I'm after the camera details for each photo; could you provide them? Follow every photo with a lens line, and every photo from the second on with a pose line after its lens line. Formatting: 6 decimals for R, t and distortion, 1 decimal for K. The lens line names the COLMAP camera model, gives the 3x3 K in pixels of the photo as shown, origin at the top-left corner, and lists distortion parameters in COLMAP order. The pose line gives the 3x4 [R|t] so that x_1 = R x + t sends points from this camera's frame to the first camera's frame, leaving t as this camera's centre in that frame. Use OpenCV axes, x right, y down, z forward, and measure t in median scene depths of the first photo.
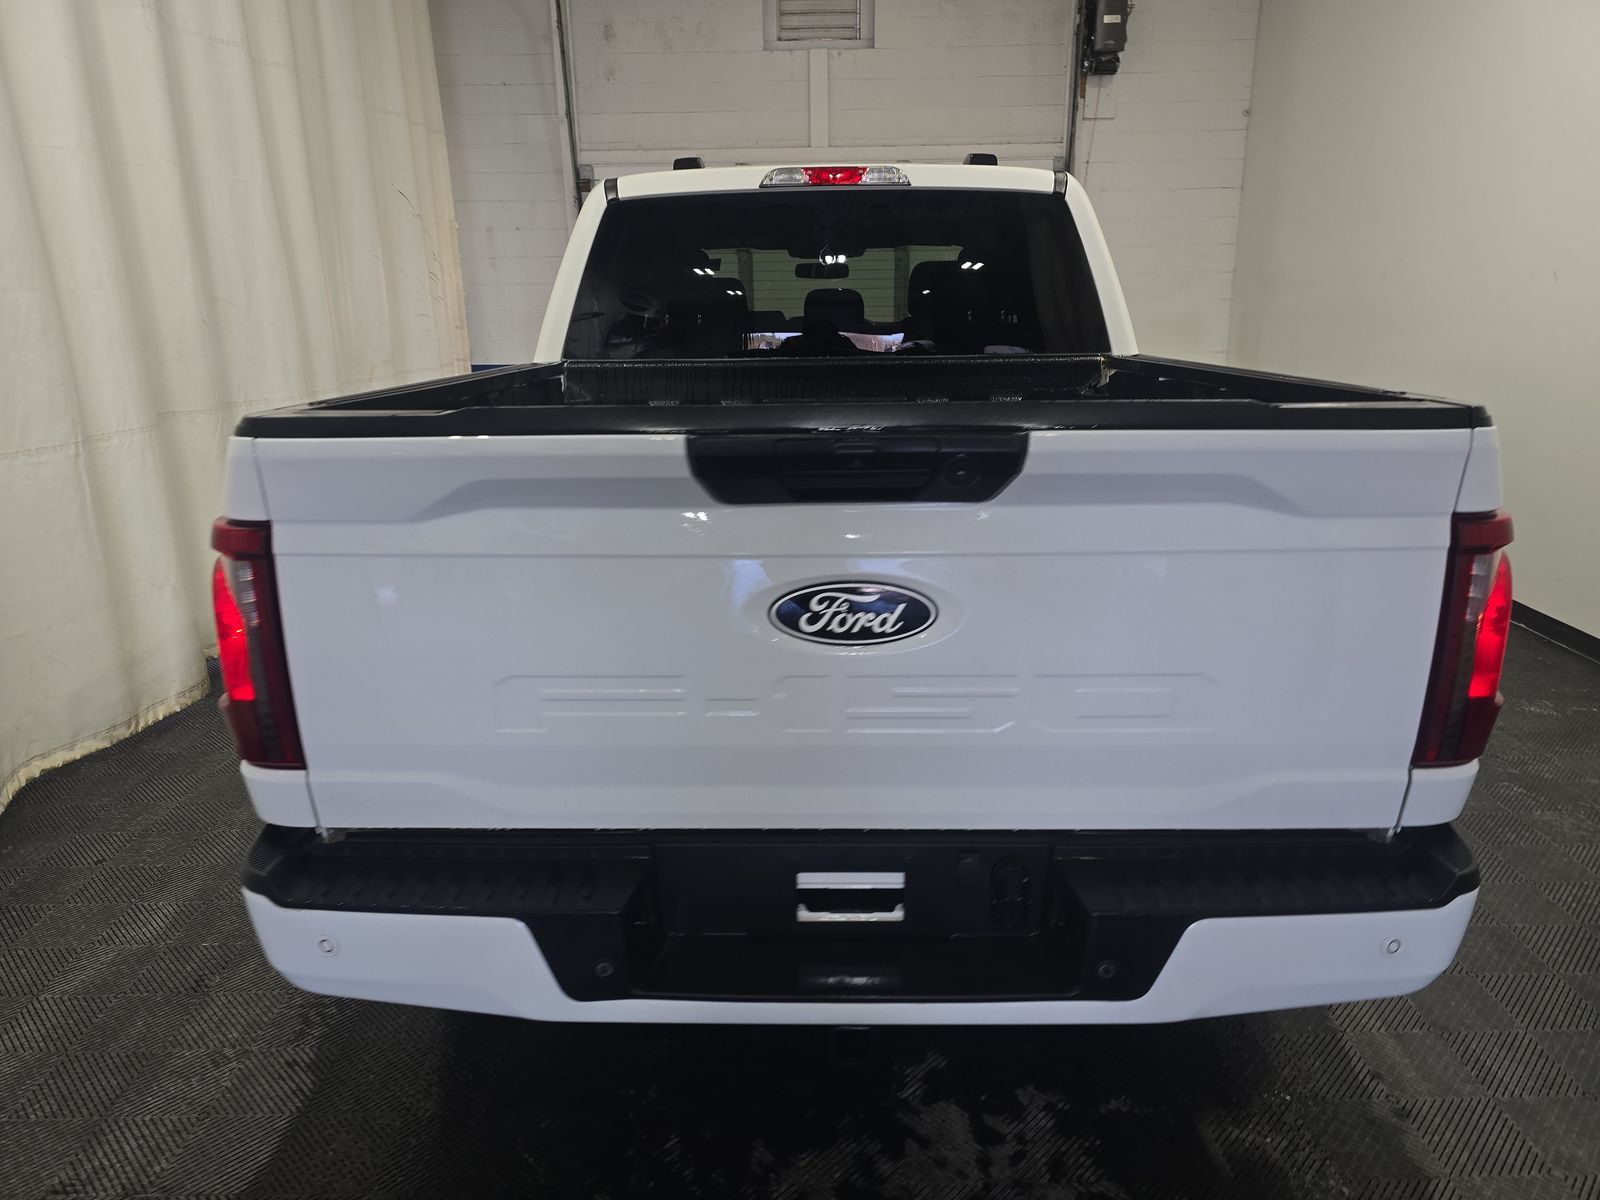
lens RADIAL K [[1060.1, 0, 816.0], [0, 1060.1, 591.5], [0, 0, 1]] dist [0.026171, -0.025885]
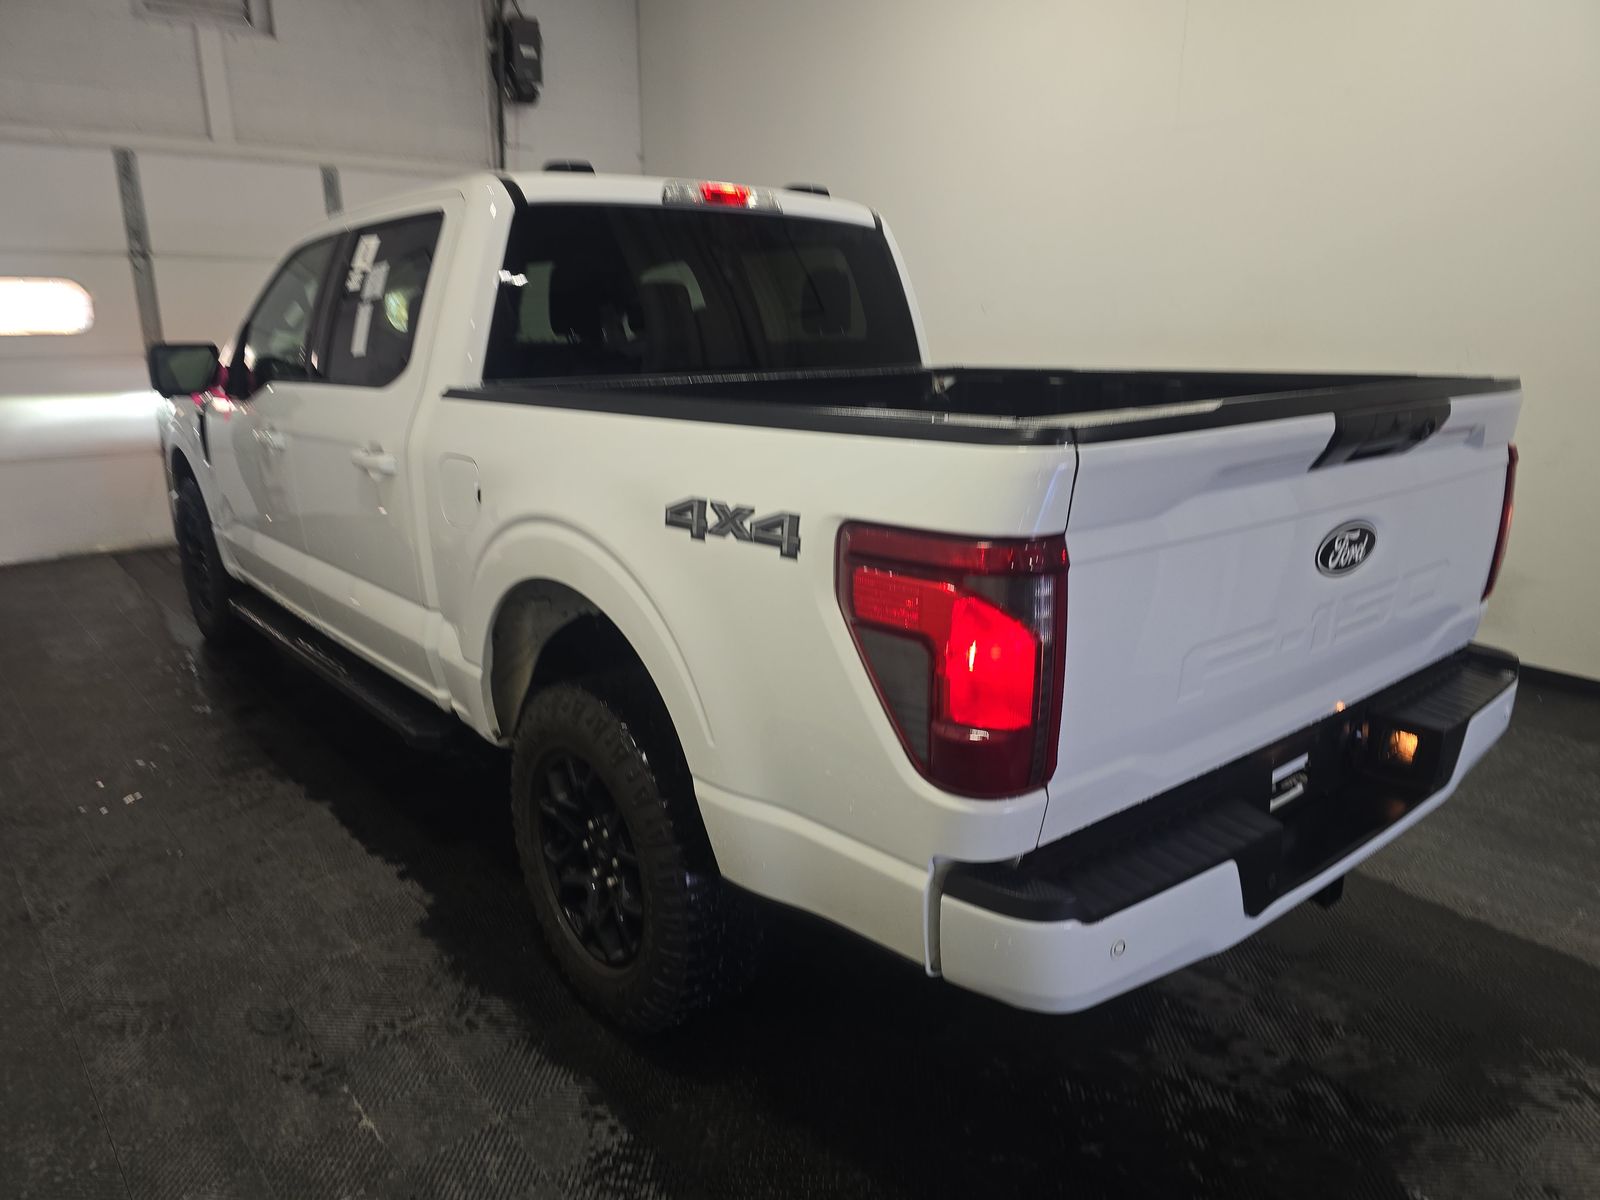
lens RADIAL K [[1060.1, 0, 816.2], [0, 1060.1, 602.6], [0, 0, 1]] dist [0.026171, -0.025885]
pose [[0.756128, -0.159880, 0.634594, -0.603970], [0.170585, 0.984327, 0.044737, -0.038866], [-0.631800, 0.074425, 0.771550, 0.186302]]
